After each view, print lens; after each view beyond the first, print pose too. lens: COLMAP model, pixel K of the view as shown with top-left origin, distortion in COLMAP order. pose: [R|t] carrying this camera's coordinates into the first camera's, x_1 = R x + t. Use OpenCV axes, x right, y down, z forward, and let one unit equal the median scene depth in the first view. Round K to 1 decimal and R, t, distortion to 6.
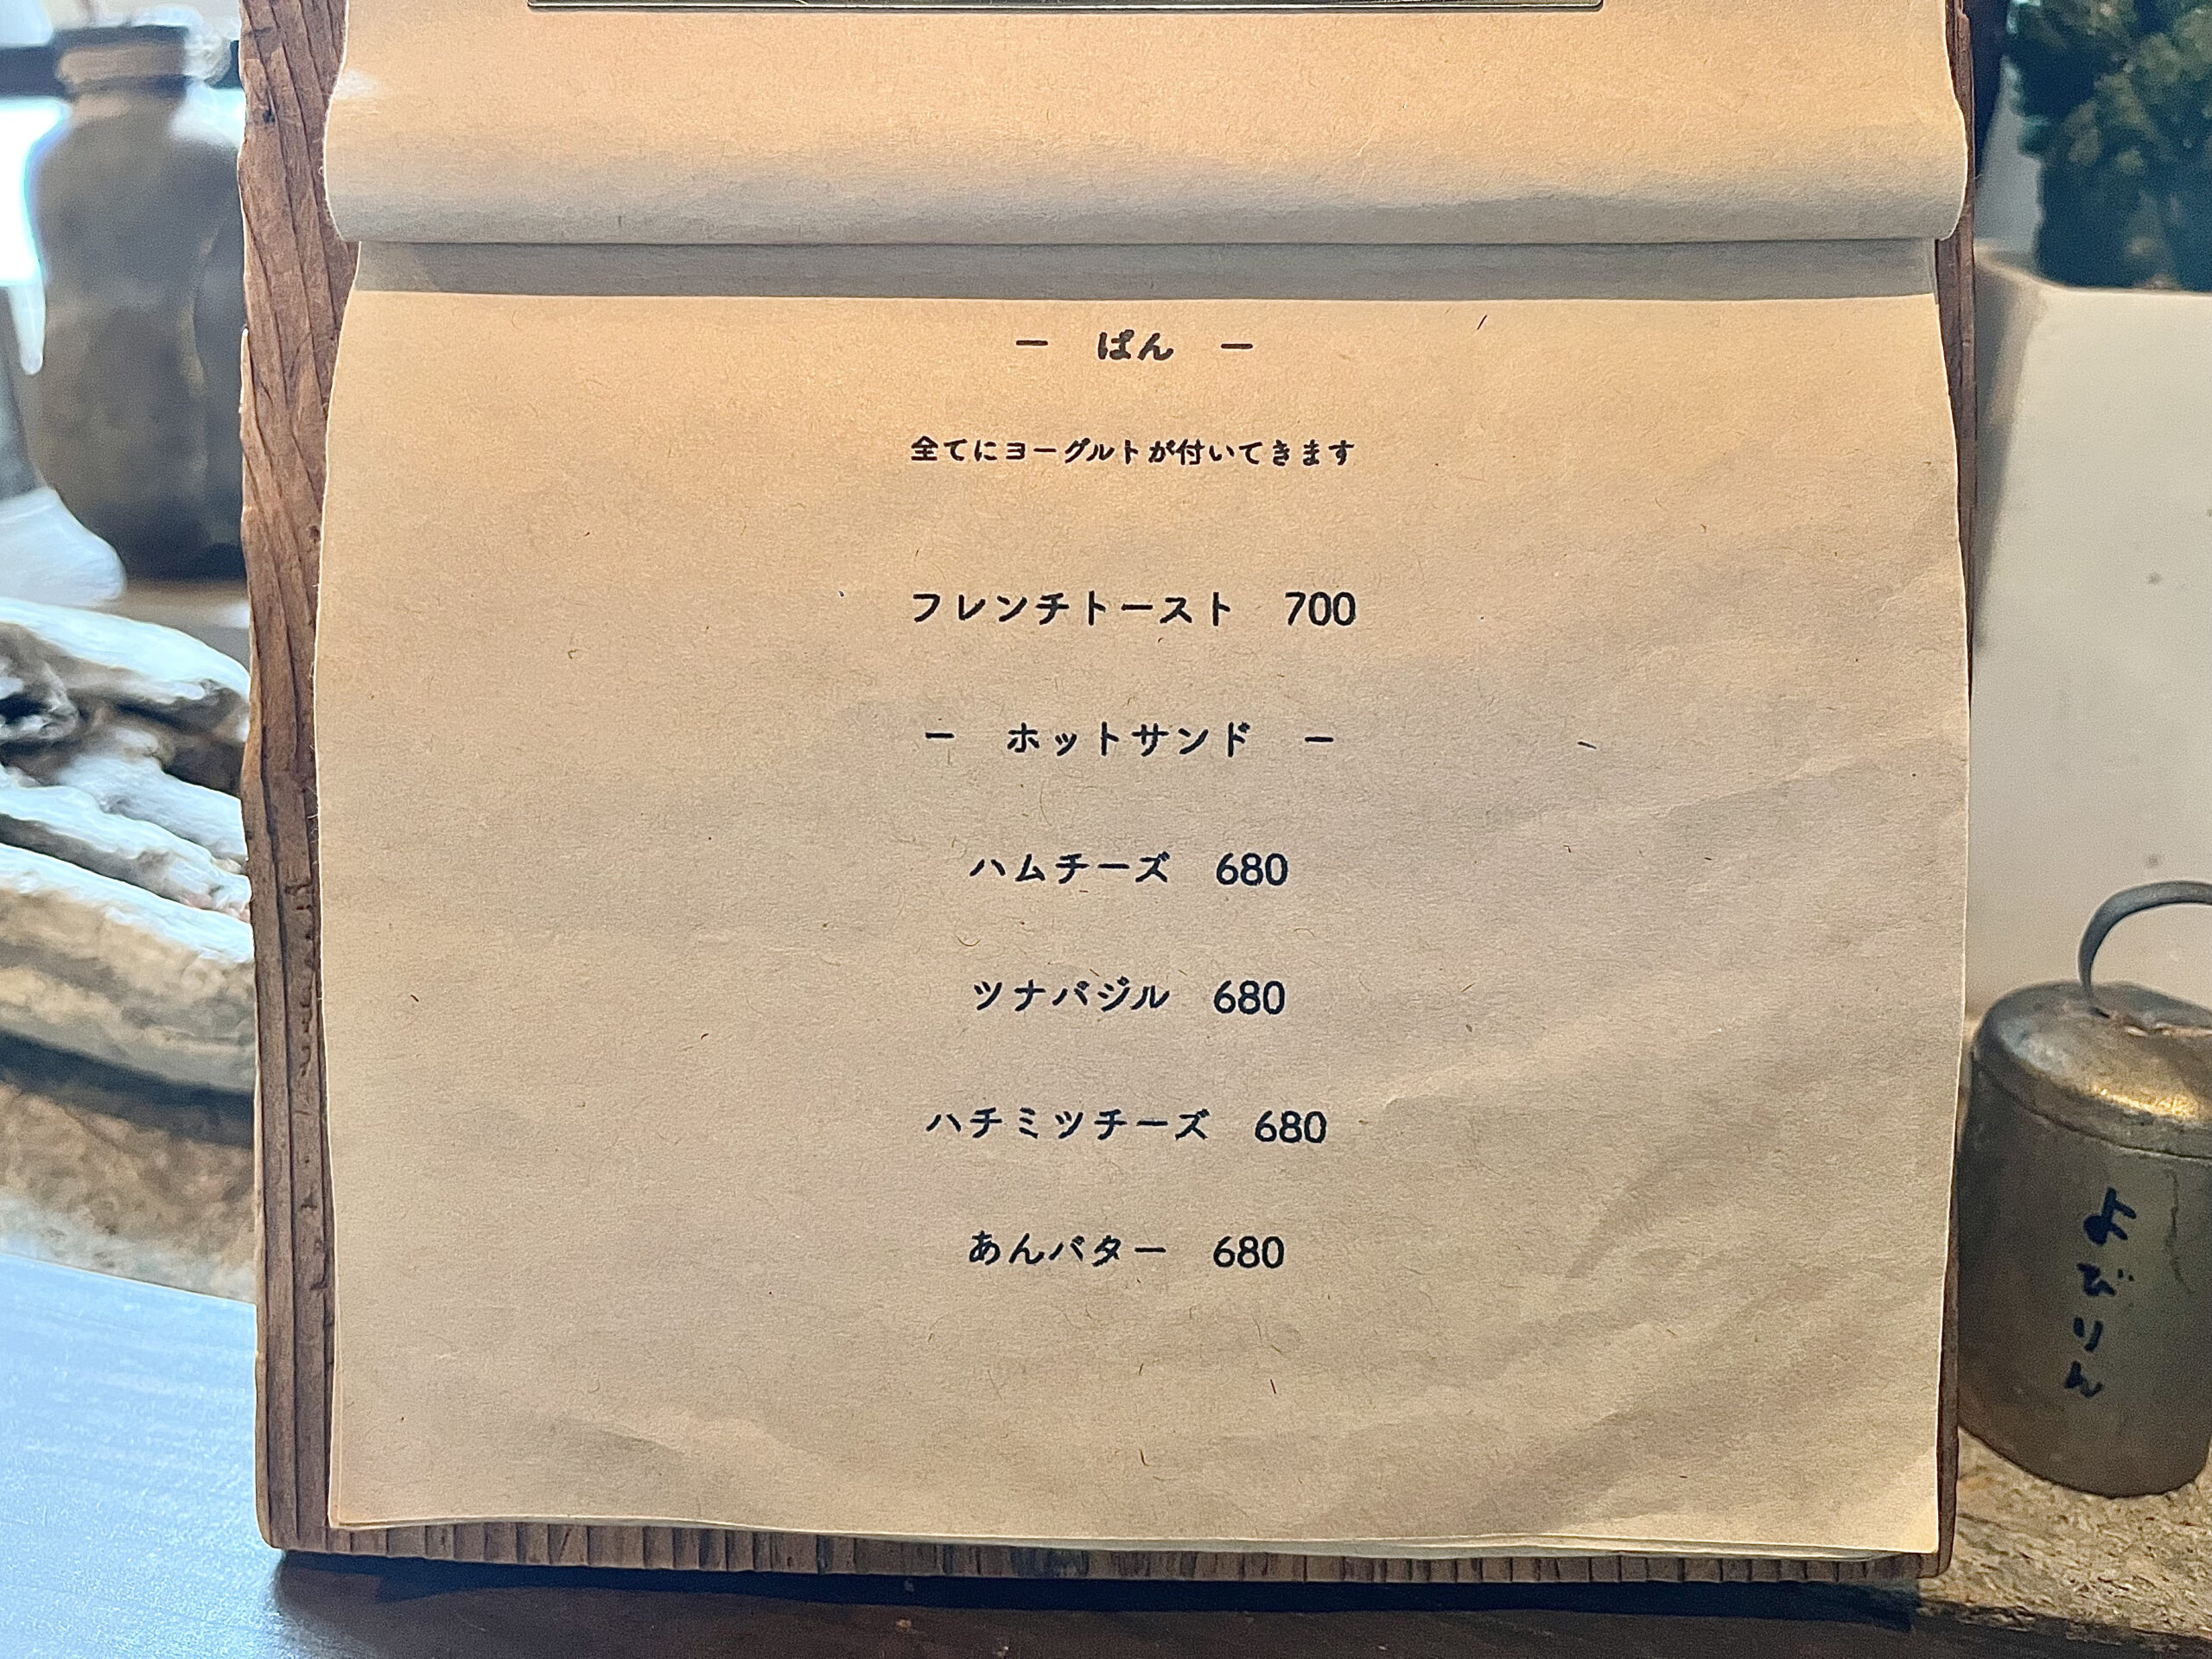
lens RADIAL K [[1717.1, 0, 1117.3], [0, 1717.1, 824.2], [0, 0, 1]] dist [0.065938, -0.145231]
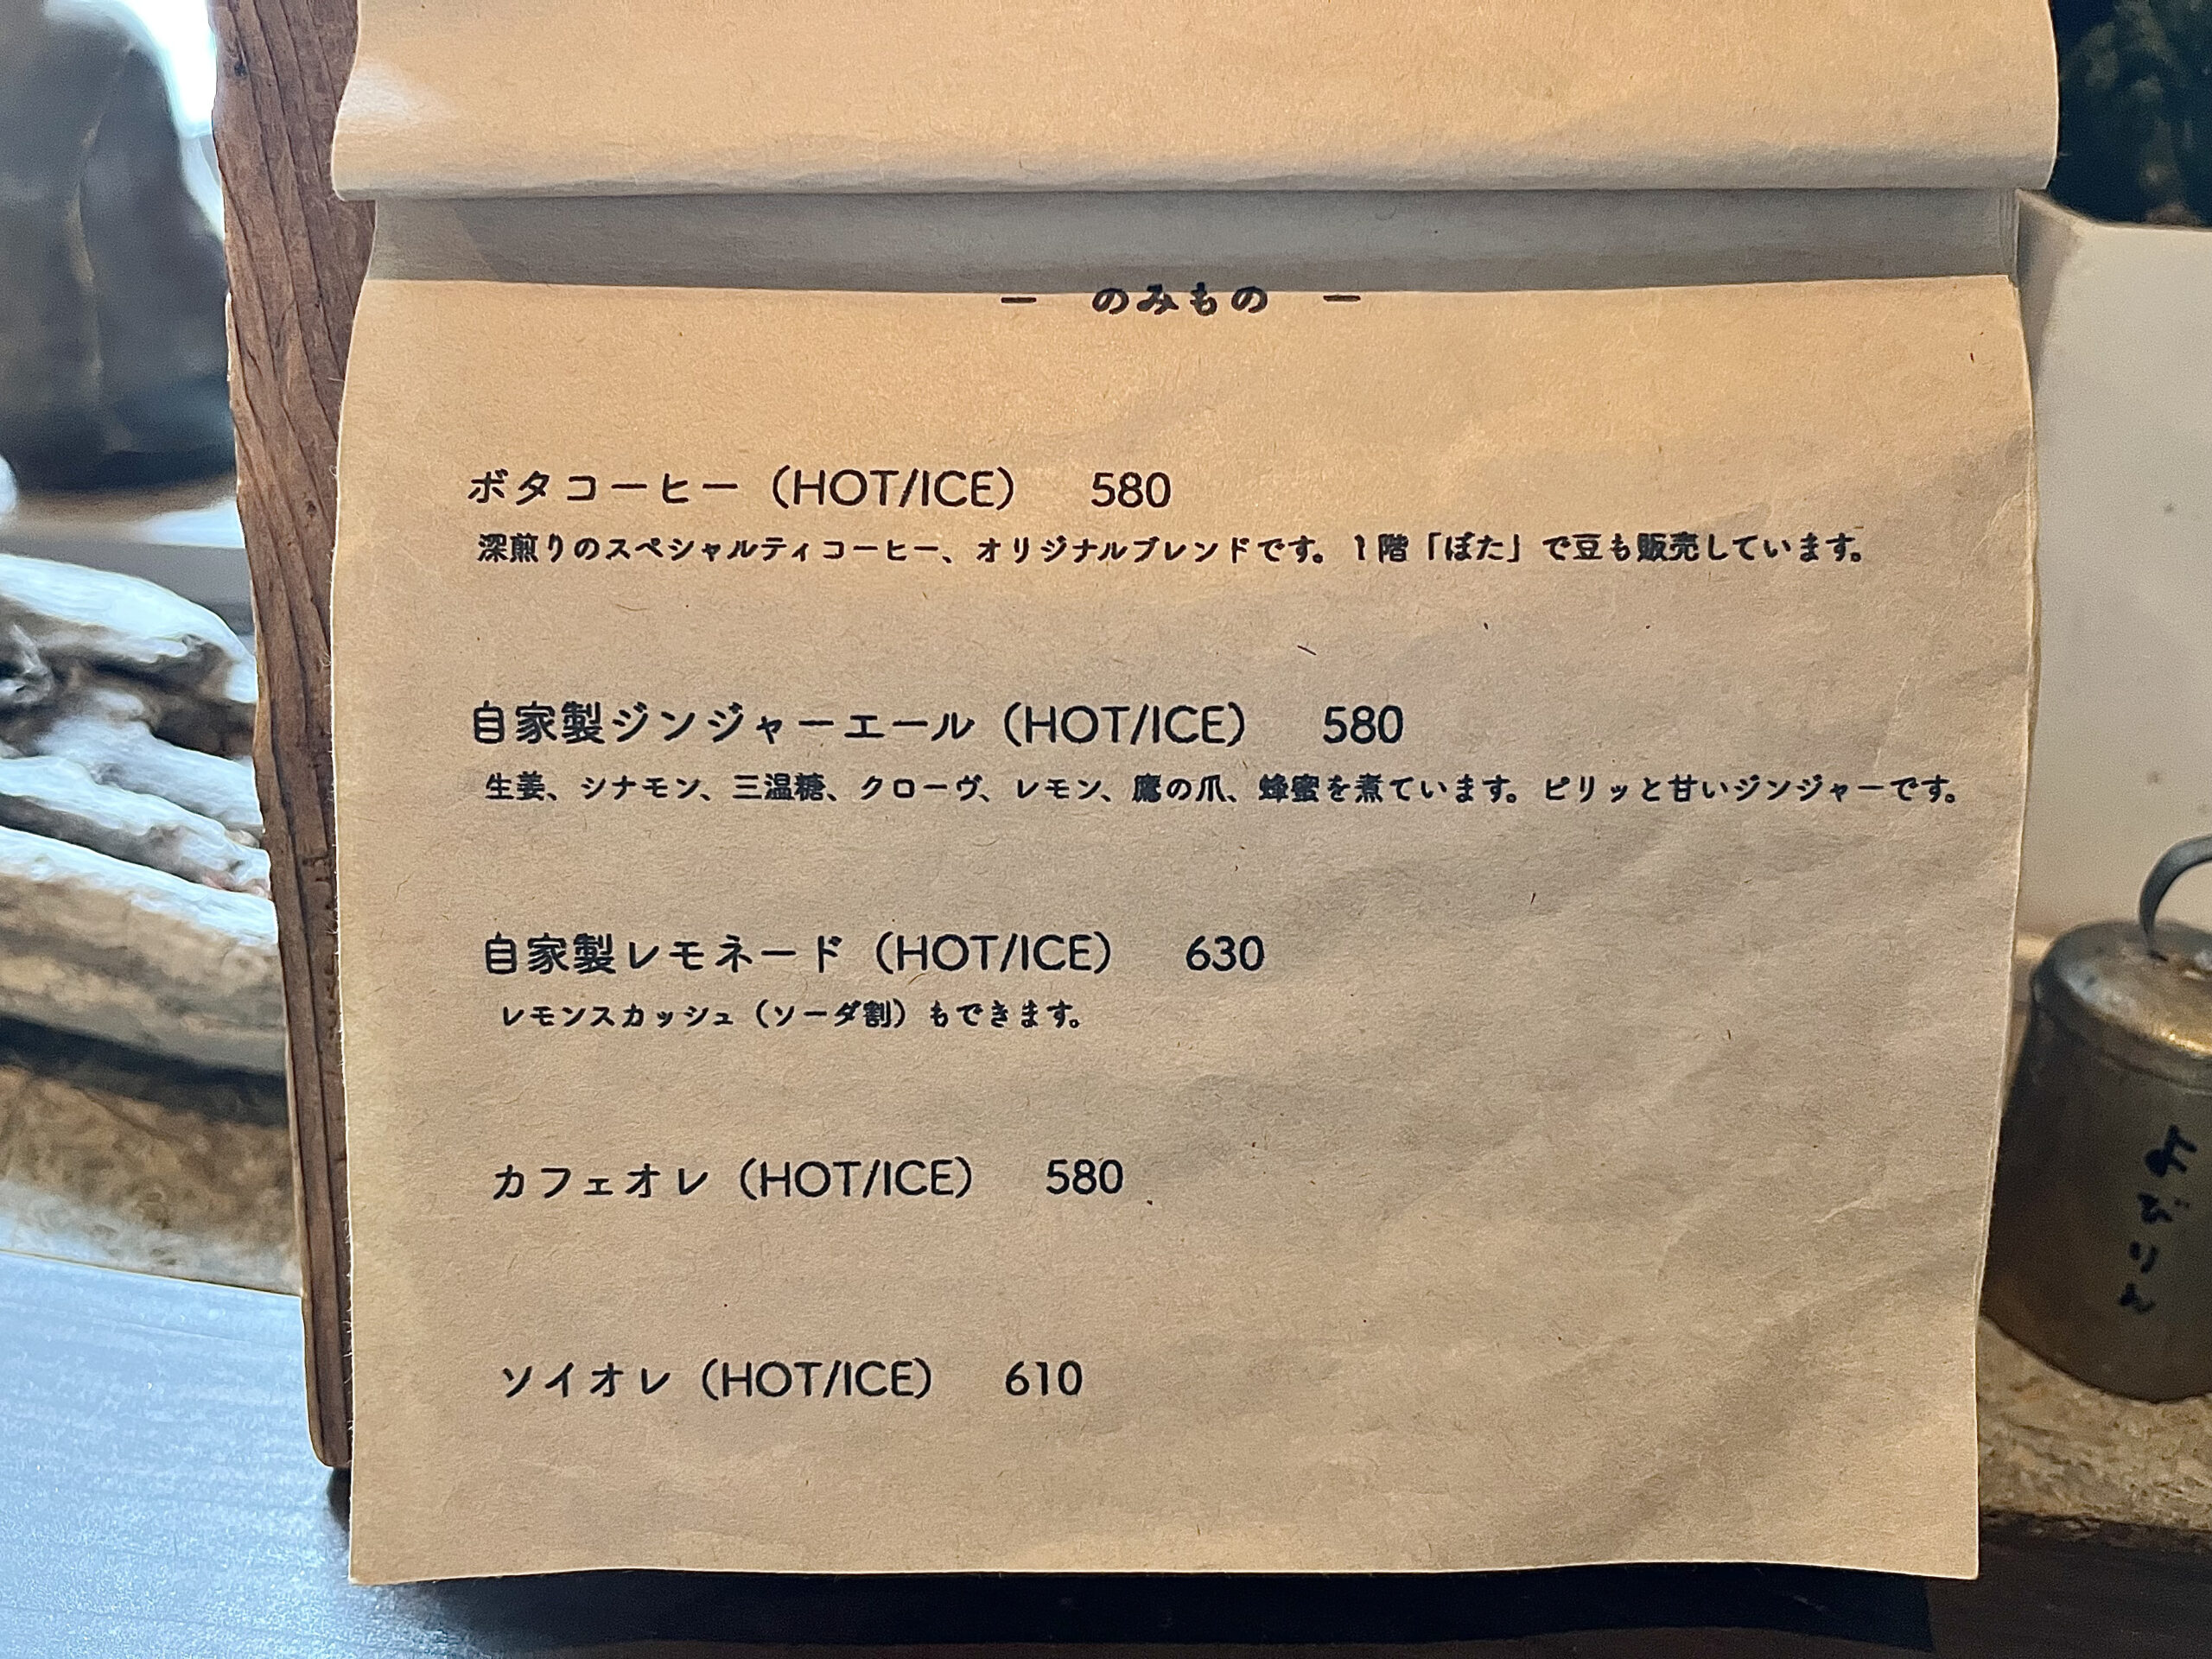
lens RADIAL K [[1717.1, 0, 1117.3], [0, 1717.1, 824.2], [0, 0, 1]] dist [0.065938, -0.145231]
pose [[0.997228, -0.031642, 0.067349, -0.100840], [0.025773, 0.995935, 0.086307, -0.060000], [-0.069806, -0.084332, 0.993990, 0.006967]]
